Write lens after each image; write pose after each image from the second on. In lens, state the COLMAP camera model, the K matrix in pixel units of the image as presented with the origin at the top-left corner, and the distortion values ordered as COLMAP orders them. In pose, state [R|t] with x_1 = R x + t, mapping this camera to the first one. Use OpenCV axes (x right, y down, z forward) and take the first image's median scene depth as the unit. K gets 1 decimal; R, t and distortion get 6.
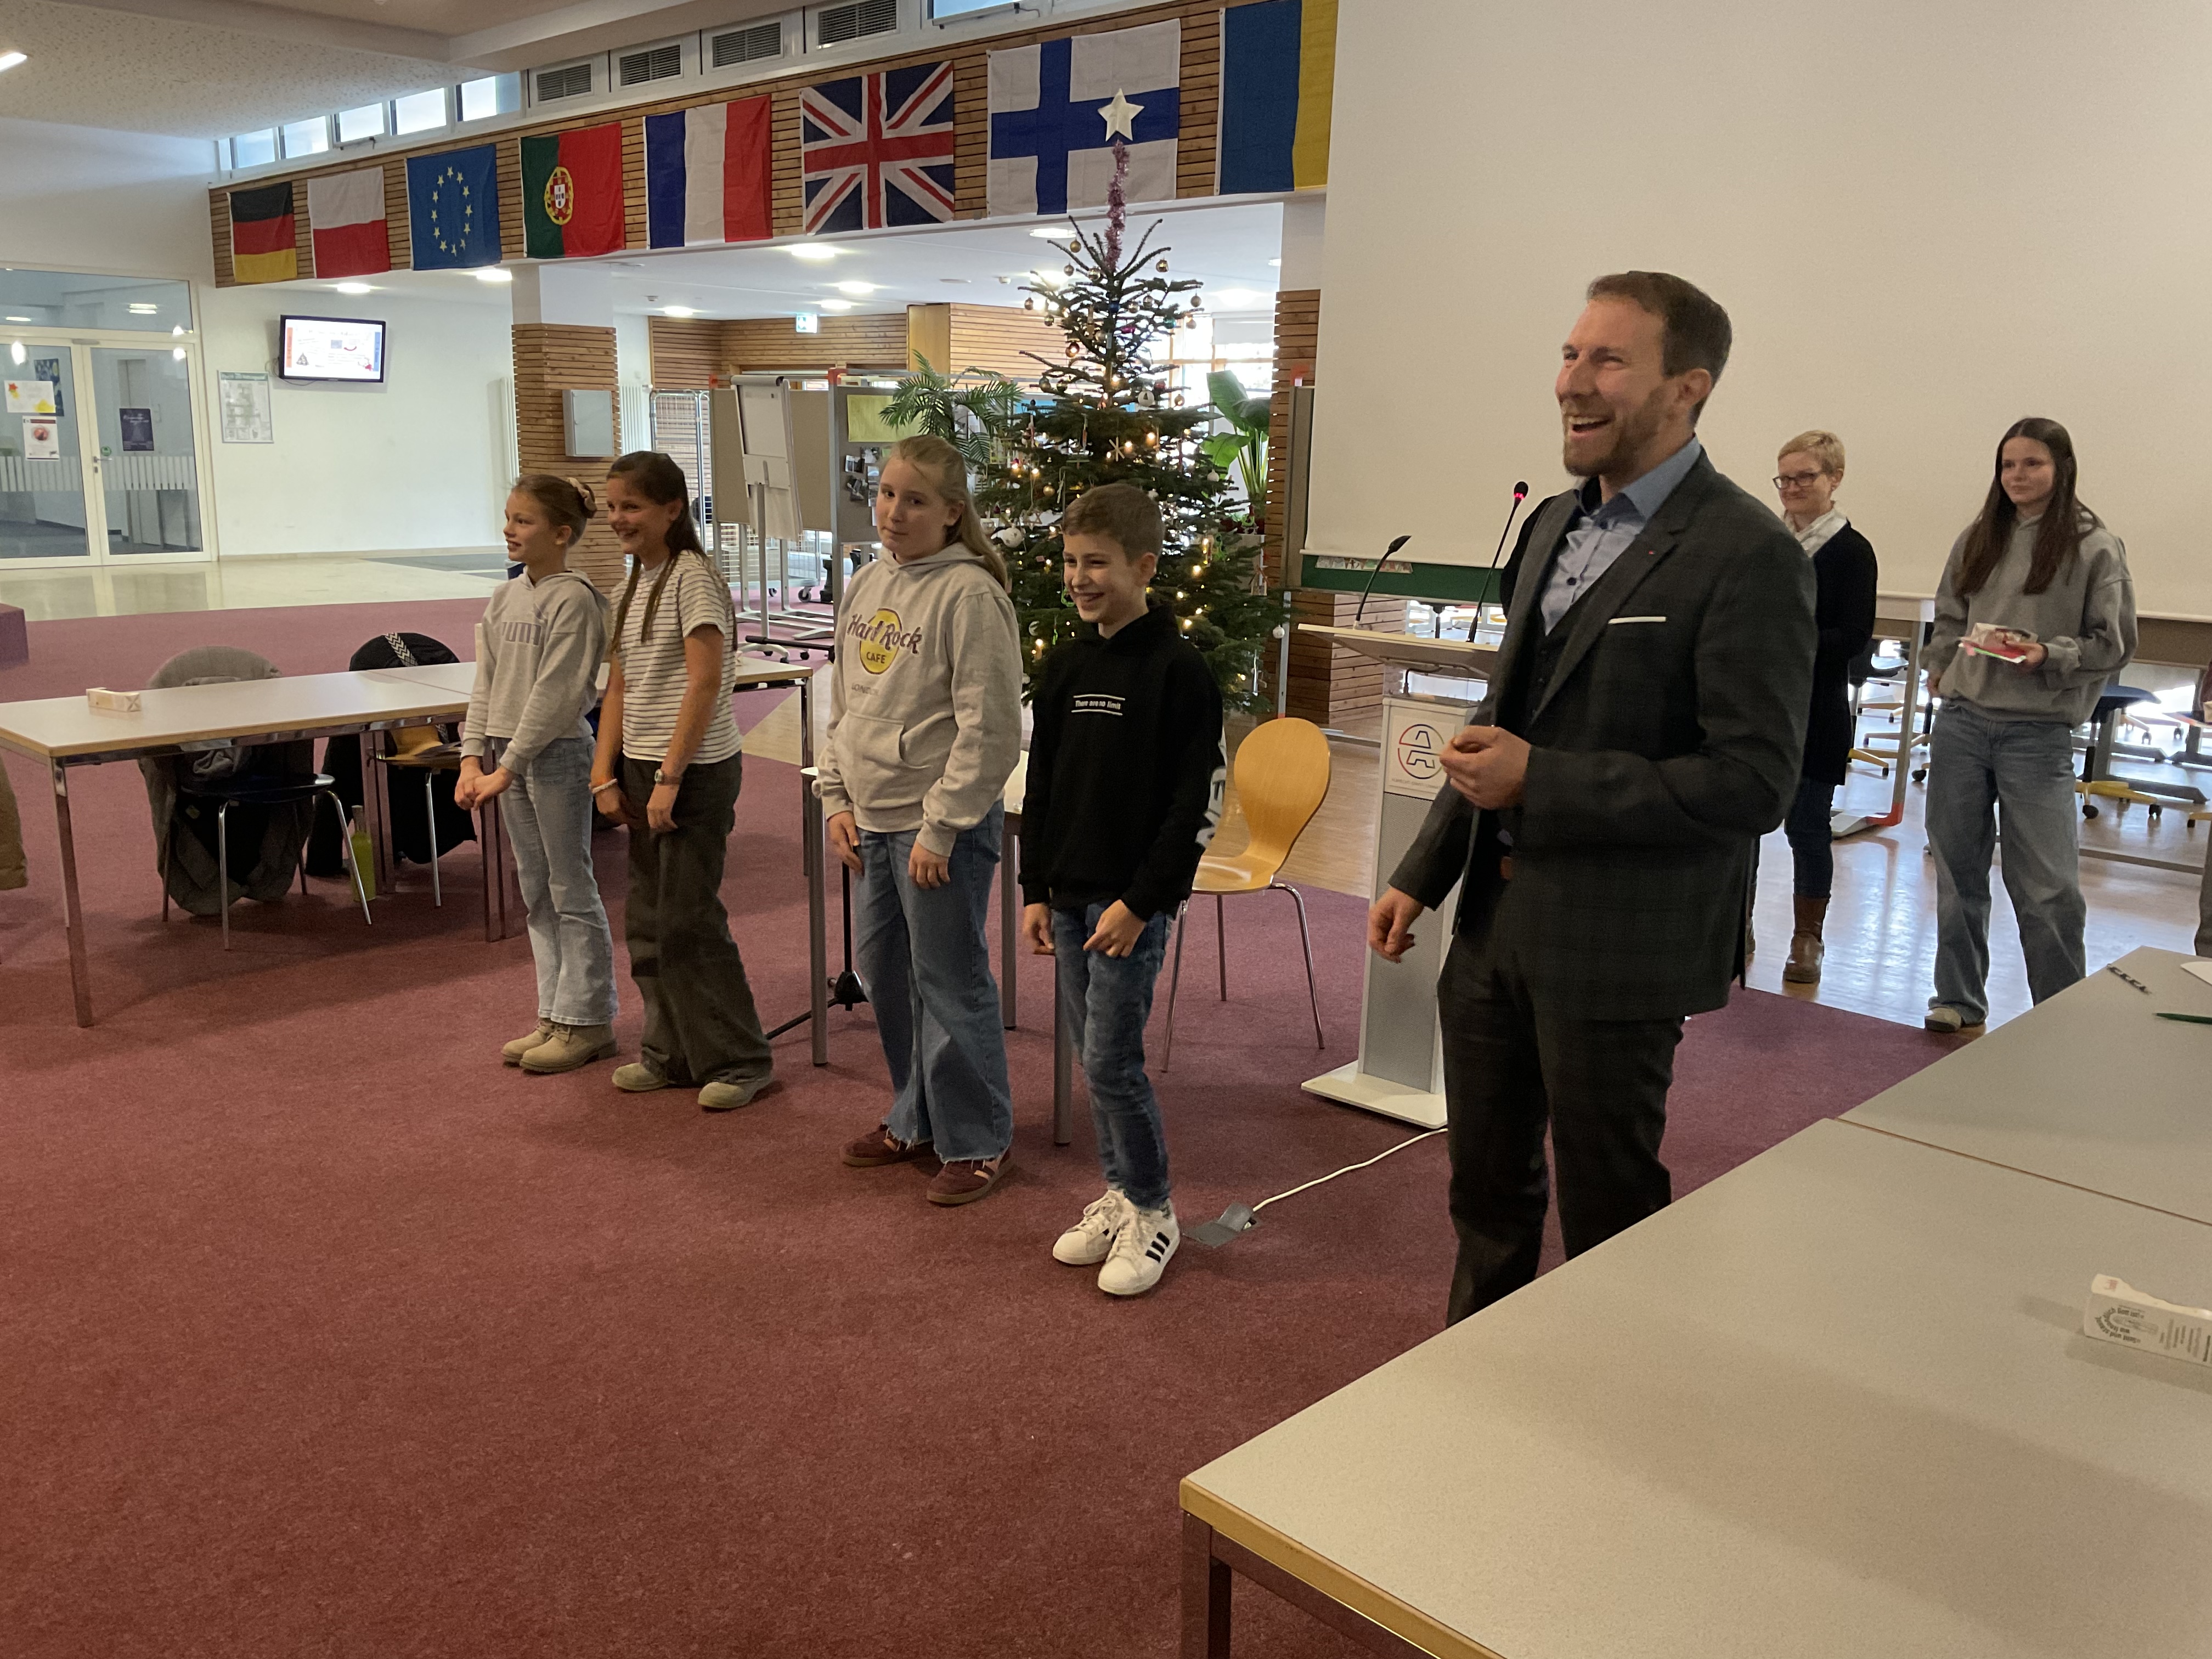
lens RADIAL K [[1819.6, 0, 1115.1], [0, 1819.6, 829.7], [0, 0, 1]] dist [0.060240, -0.118474]
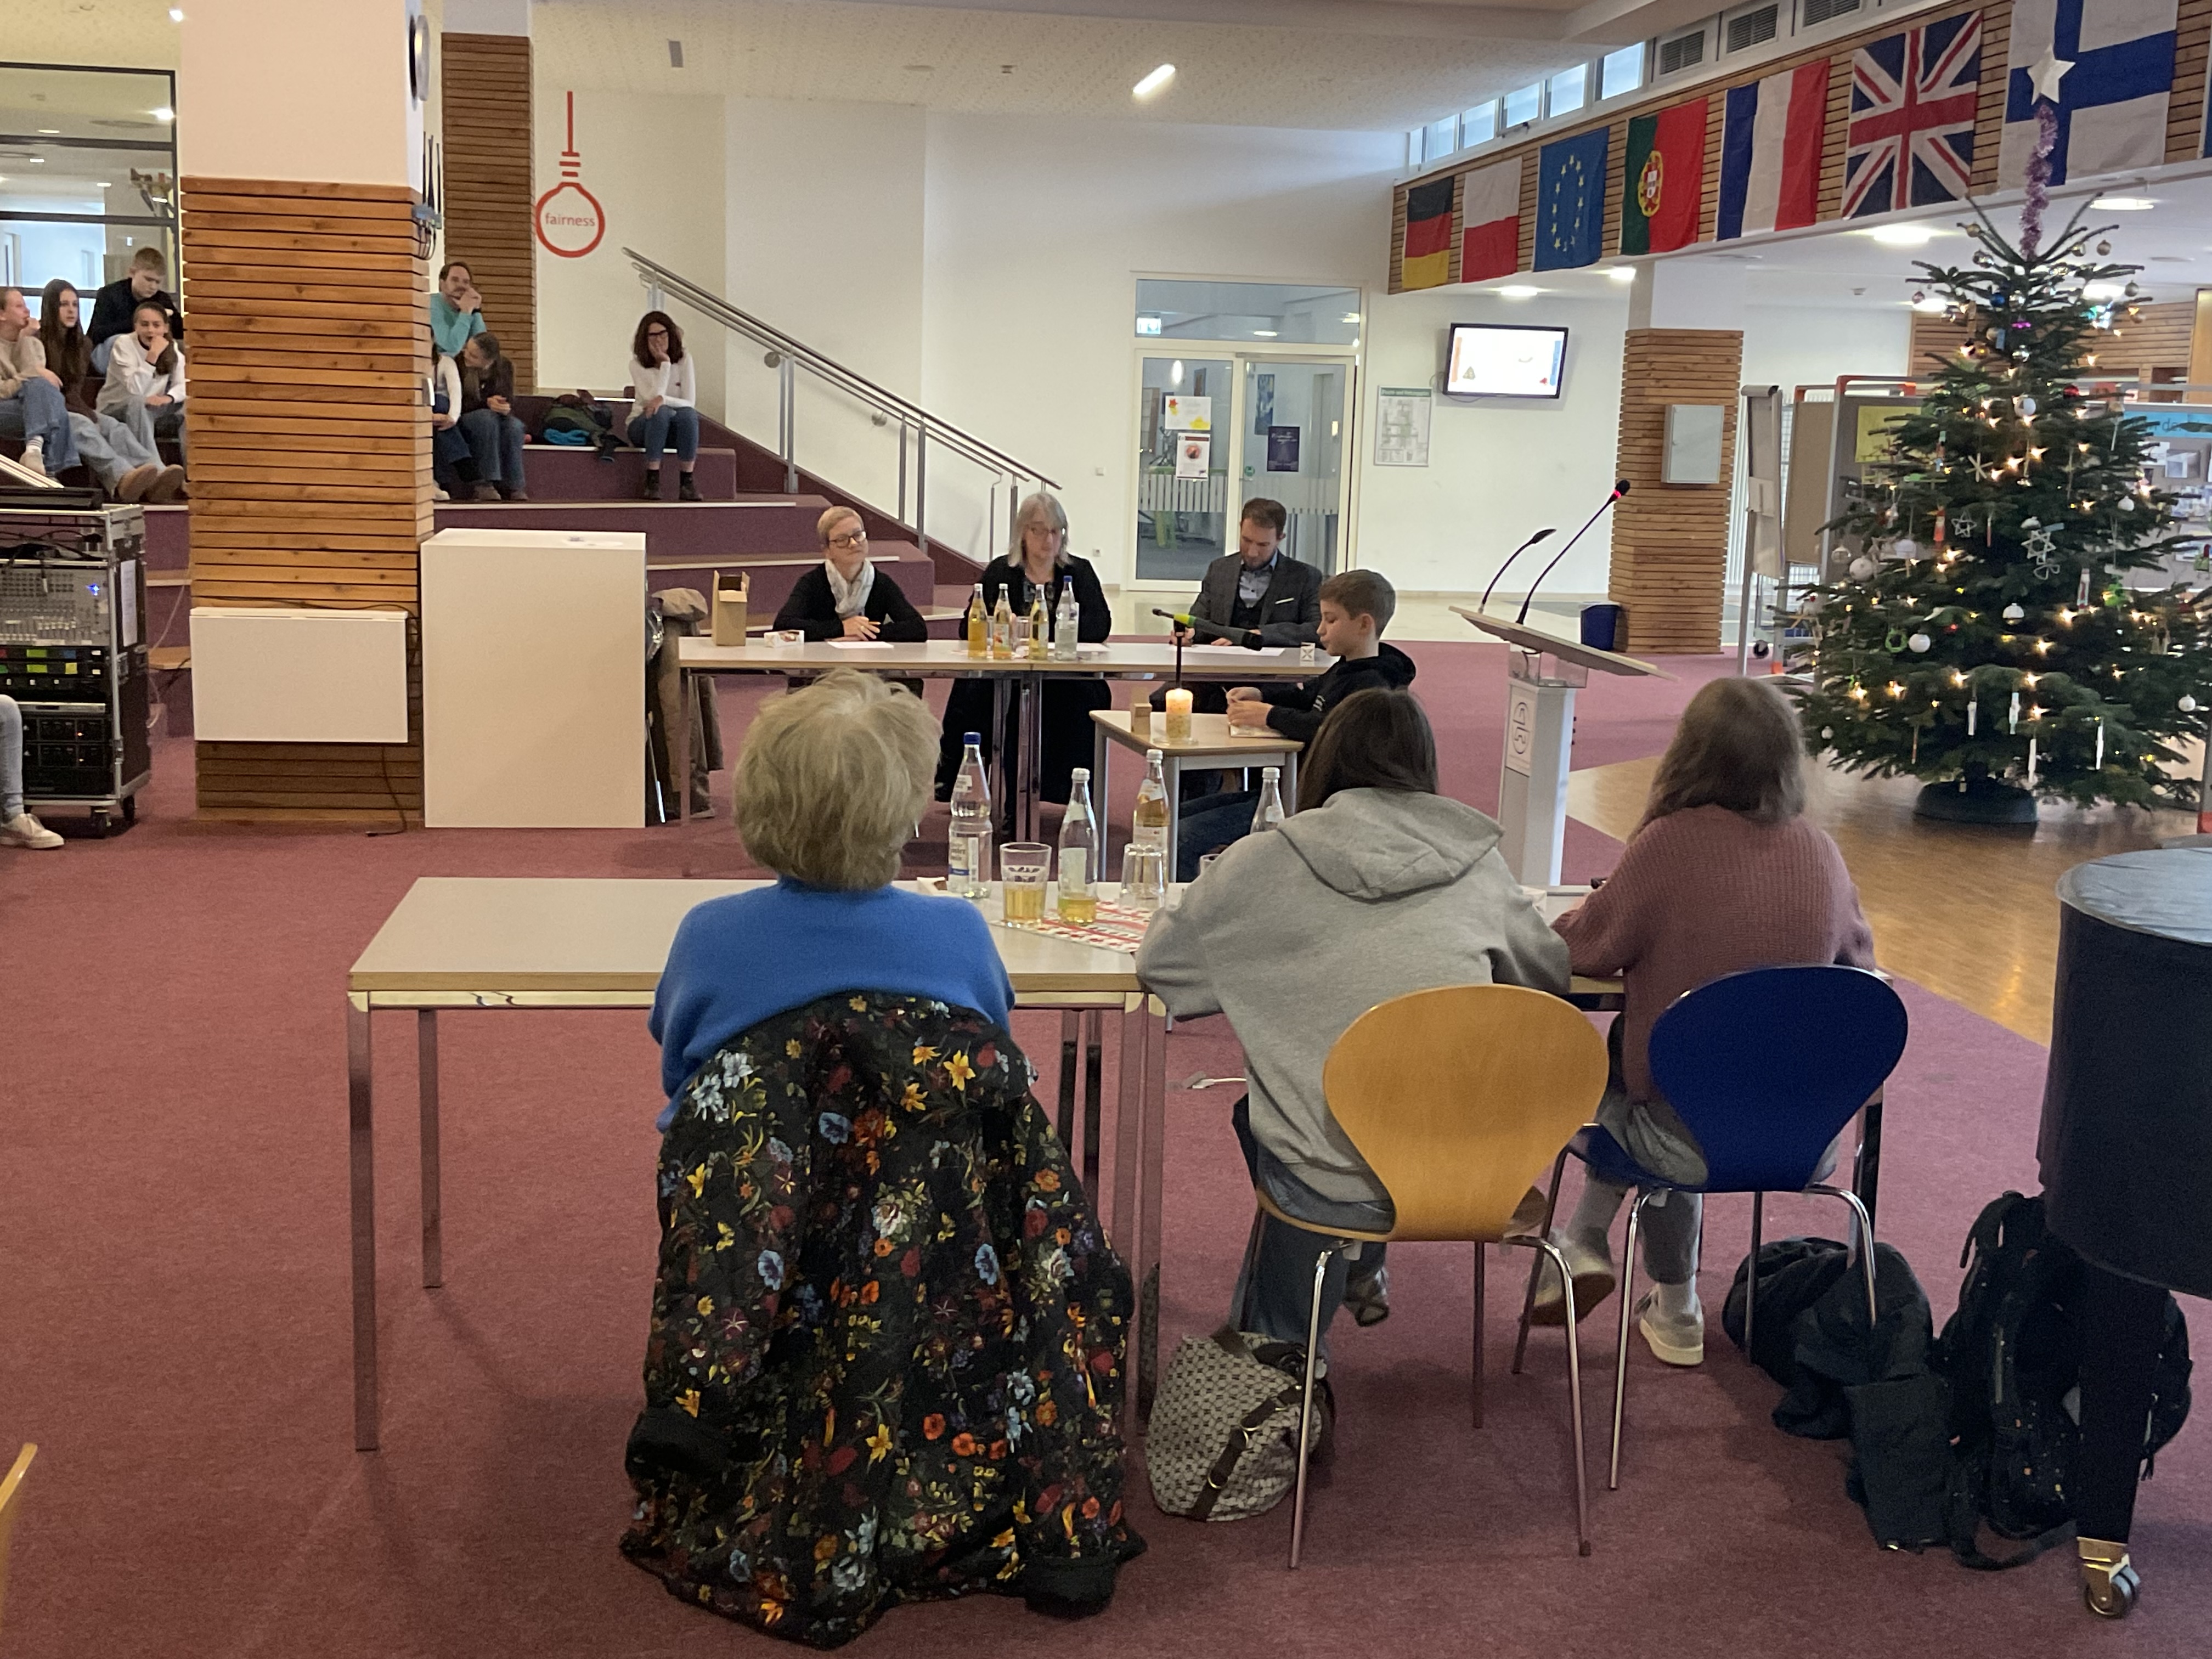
lens RADIAL K [[2606.8, 0, 1122.5], [0, 2606.8, 862.2], [0, 0, 1]] dist [0.036837, 0.000000]
pose [[0.798301, 0.103252, -0.593342, 0.320677], [-0.141097, 0.989840, -0.017588, 0.035110], [0.585497, 0.097759, 0.804758, -0.134766]]
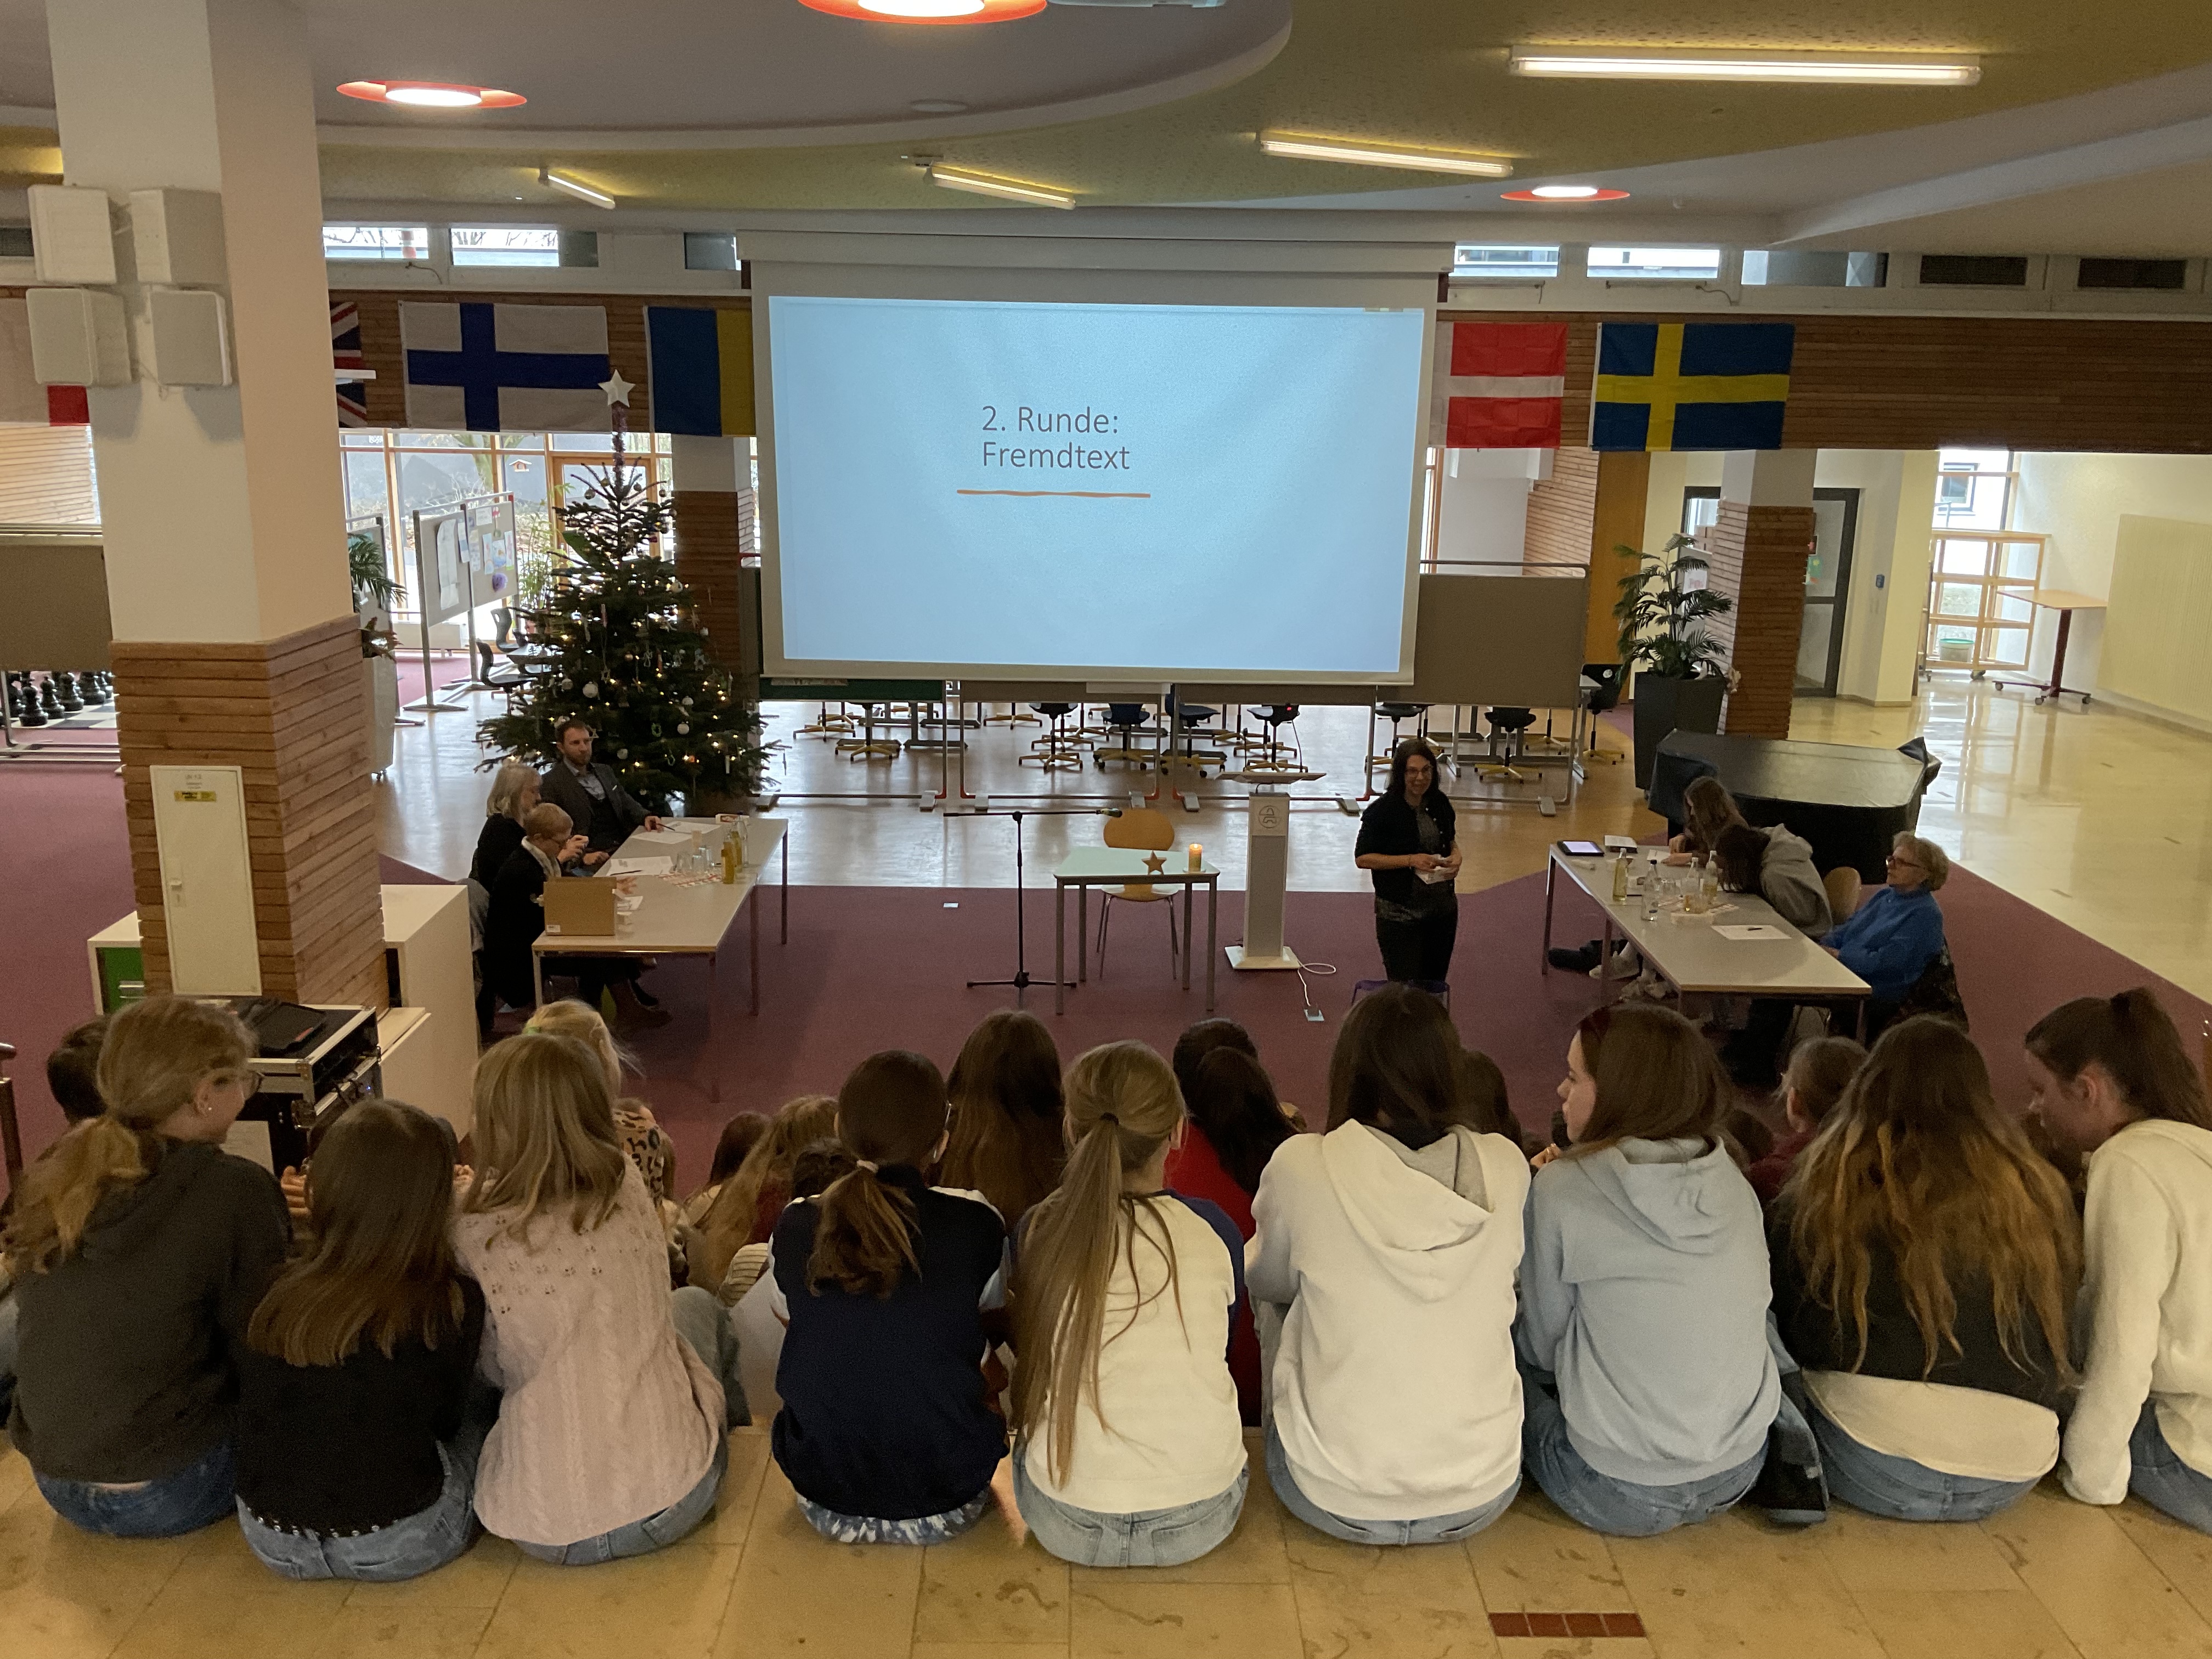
lens RADIAL K [[1819.6, 0, 1095.6], [0, 1819.6, 845.2], [0, 0, 1]] dist [0.060240, -0.118474]
pose [[0.718307, -0.182212, 0.671442, -0.585220], [0.150265, 0.982948, 0.105993, -0.107137], [-0.679305, 0.024759, 0.733438, -0.223750]]
